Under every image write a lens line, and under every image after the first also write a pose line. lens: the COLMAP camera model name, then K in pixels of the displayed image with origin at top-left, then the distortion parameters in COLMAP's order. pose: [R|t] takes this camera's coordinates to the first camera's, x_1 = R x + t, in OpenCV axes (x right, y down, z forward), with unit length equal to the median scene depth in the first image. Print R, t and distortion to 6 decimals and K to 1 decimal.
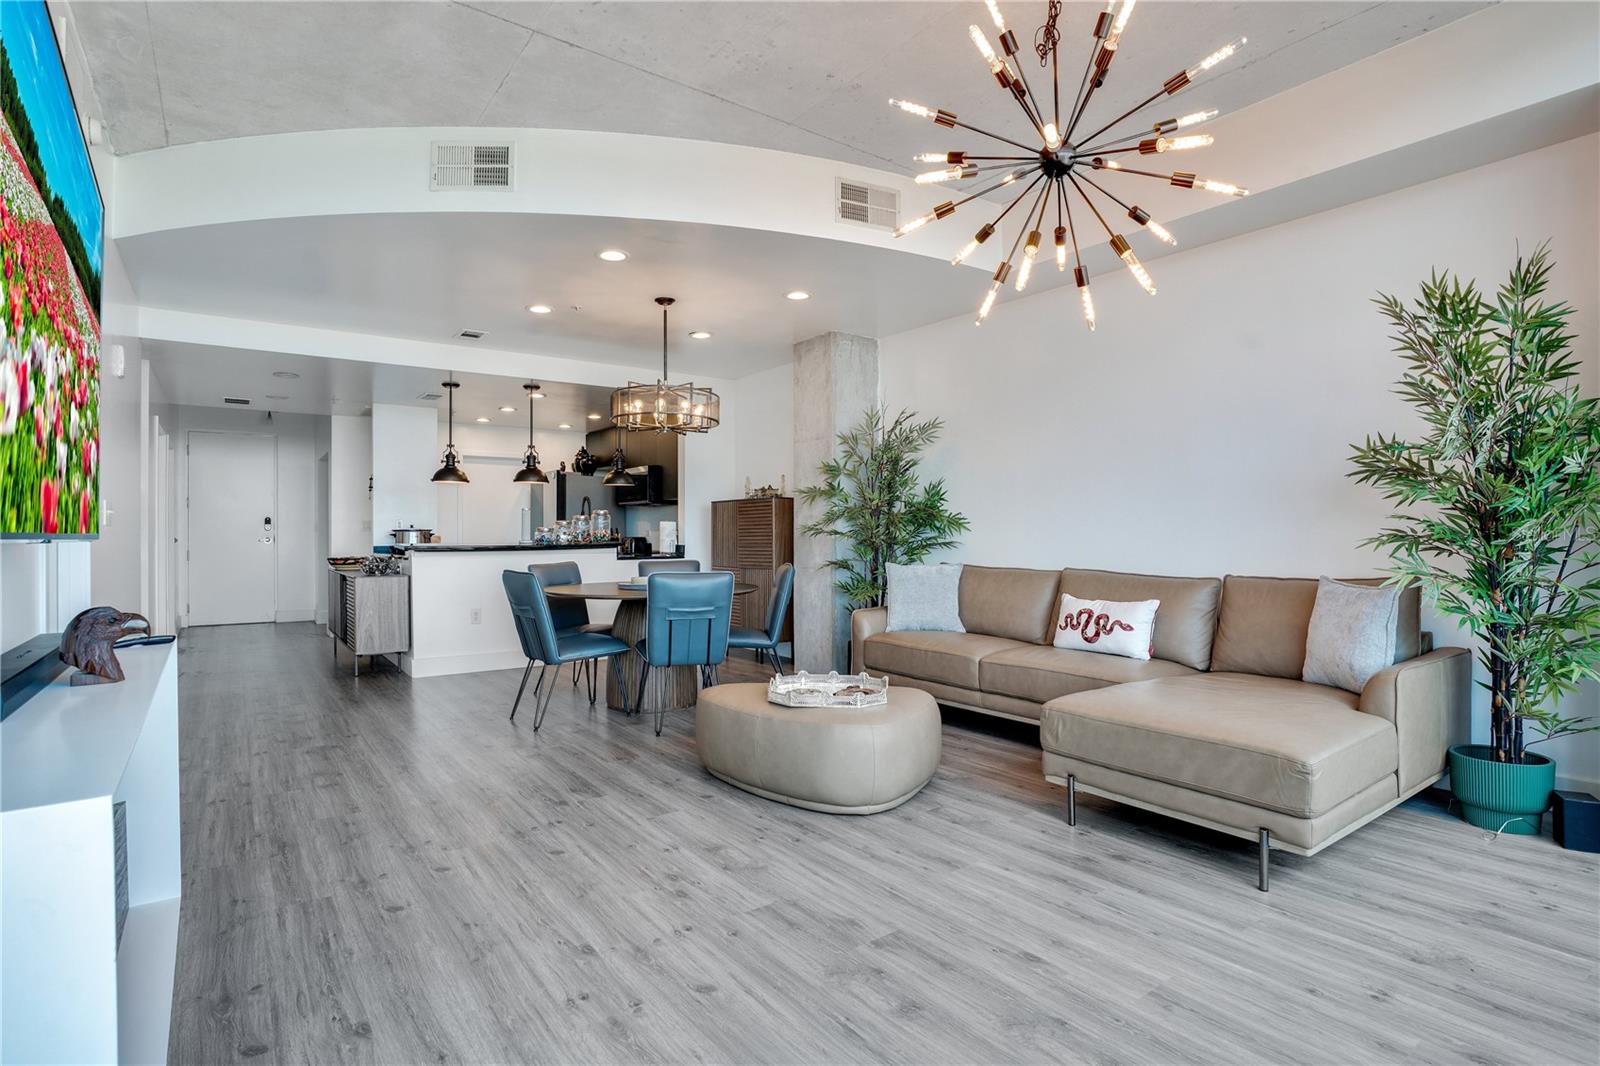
lens RADIAL K [[778.3, 0, 788.4], [0, 778.3, 529.3], [0, 0, 1]] dist [-0.074905, 0.035368]
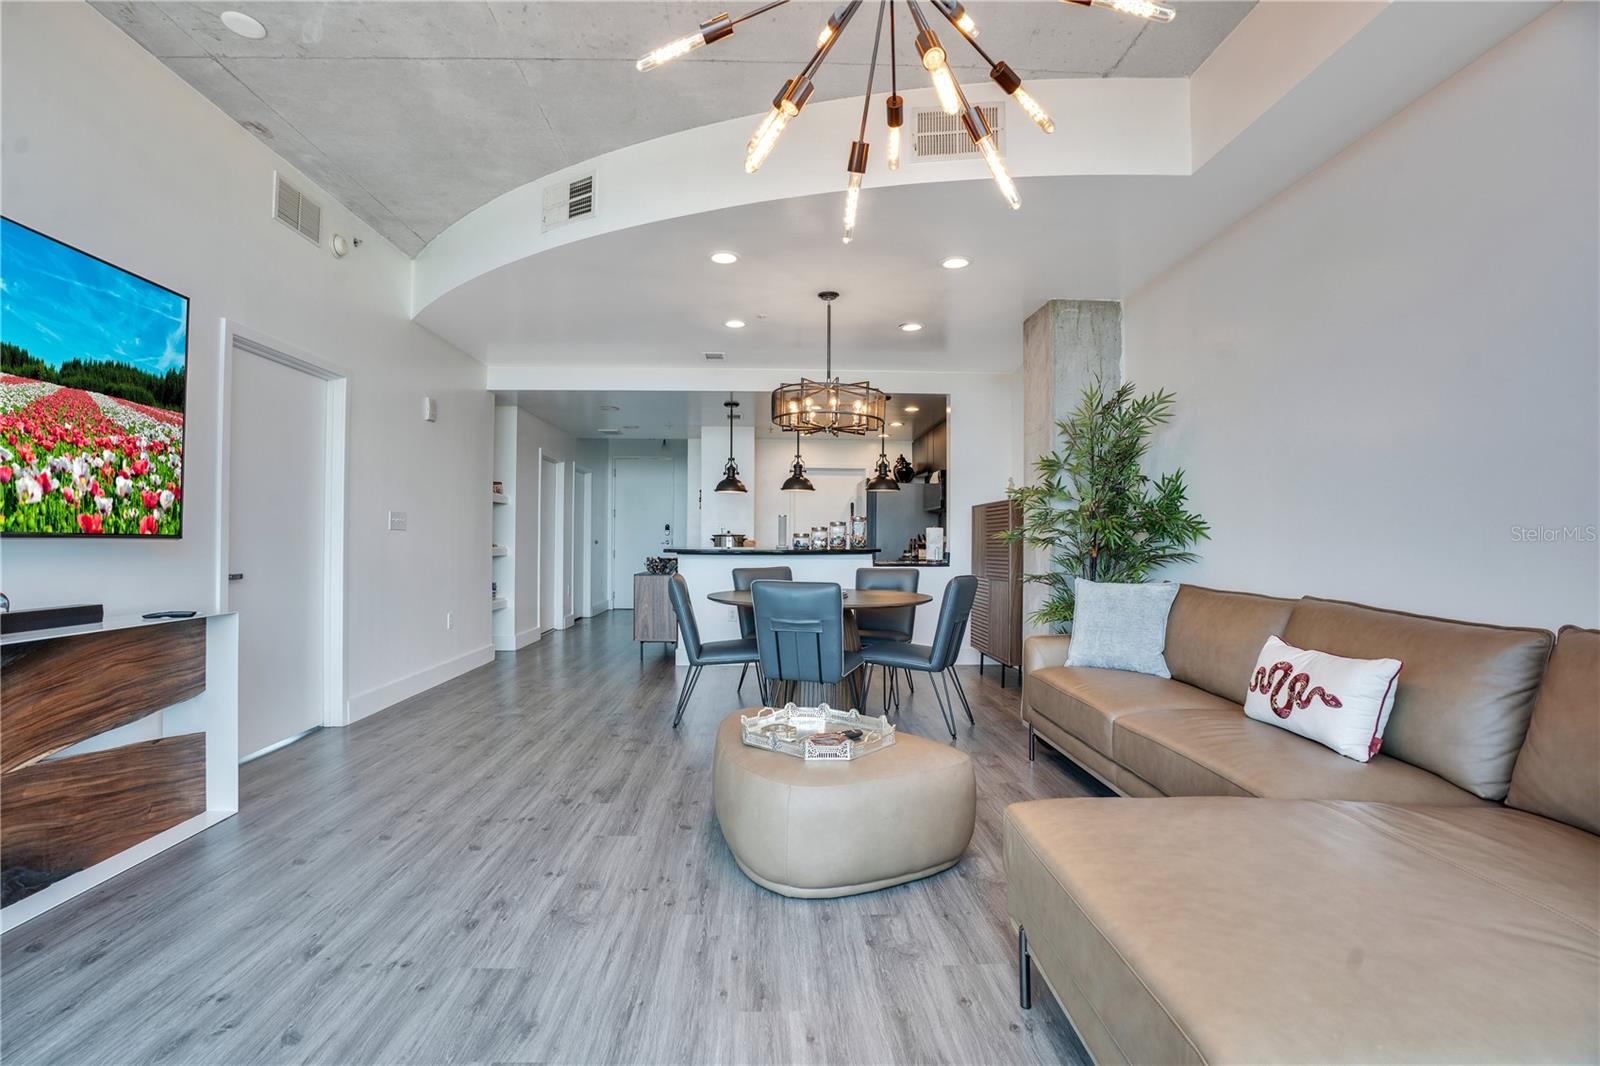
lens RADIAL K [[737.4, 0, 796.0], [0, 737.4, 525.3], [0, 0, 1]] dist [-0.069097, 0.027531]
pose [[0.827487, -0.002265, -0.561480, 0.417293], [-0.006242, 0.999893, -0.013231, 0.000572], [0.561450, 0.014453, 0.827385, 0.306590]]
